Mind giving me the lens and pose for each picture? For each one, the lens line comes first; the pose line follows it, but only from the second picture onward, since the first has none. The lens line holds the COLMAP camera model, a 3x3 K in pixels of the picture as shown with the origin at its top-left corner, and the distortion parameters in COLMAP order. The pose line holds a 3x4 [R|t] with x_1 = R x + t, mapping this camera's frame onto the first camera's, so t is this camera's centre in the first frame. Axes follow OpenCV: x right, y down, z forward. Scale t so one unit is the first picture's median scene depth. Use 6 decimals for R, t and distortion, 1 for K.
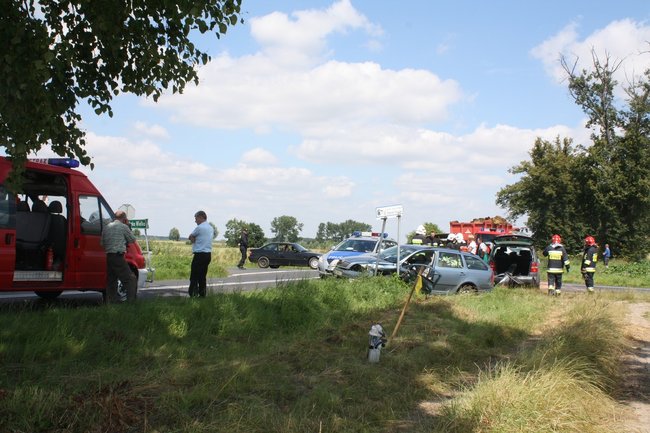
lens RADIAL K [[703.9, 0, 337.4], [0, 703.9, 216.7], [0, 0, 1]] dist [-0.069675, 0.009949]
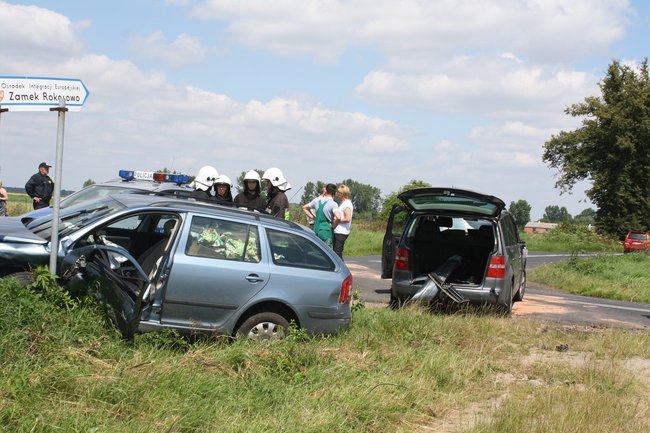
lens RADIAL K [[981.9, 0, 325.0], [0, 981.9, 216.5], [0, 0, 1]] dist [-0.000347, 0.016501]
pose [[0.999018, 0.042641, -0.012010, 0.069570], [-0.042100, 0.998221, 0.042218, 0.008078], [0.013789, -0.041671, 0.999036, 0.151637]]
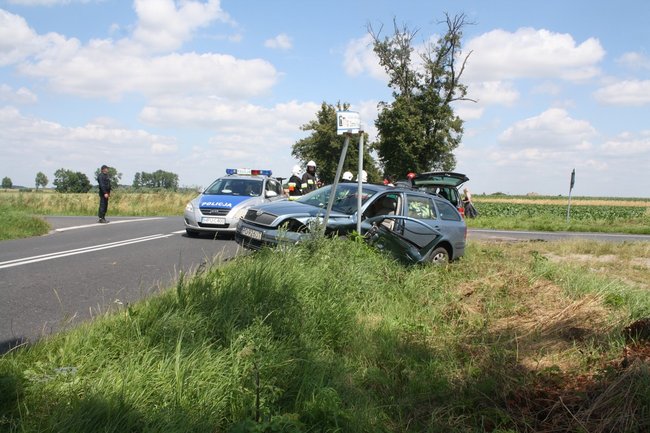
lens RADIAL K [[539.2, 0, 325.0], [0, 539.2, 216.5], [0, 0, 1]] dist [-0.176515, 0.166626]
pose [[0.949324, -0.022484, 0.313494, -0.023525], [-0.005918, 0.995982, 0.089355, 0.008604], [-0.314244, -0.086682, 0.945377, 0.179238]]
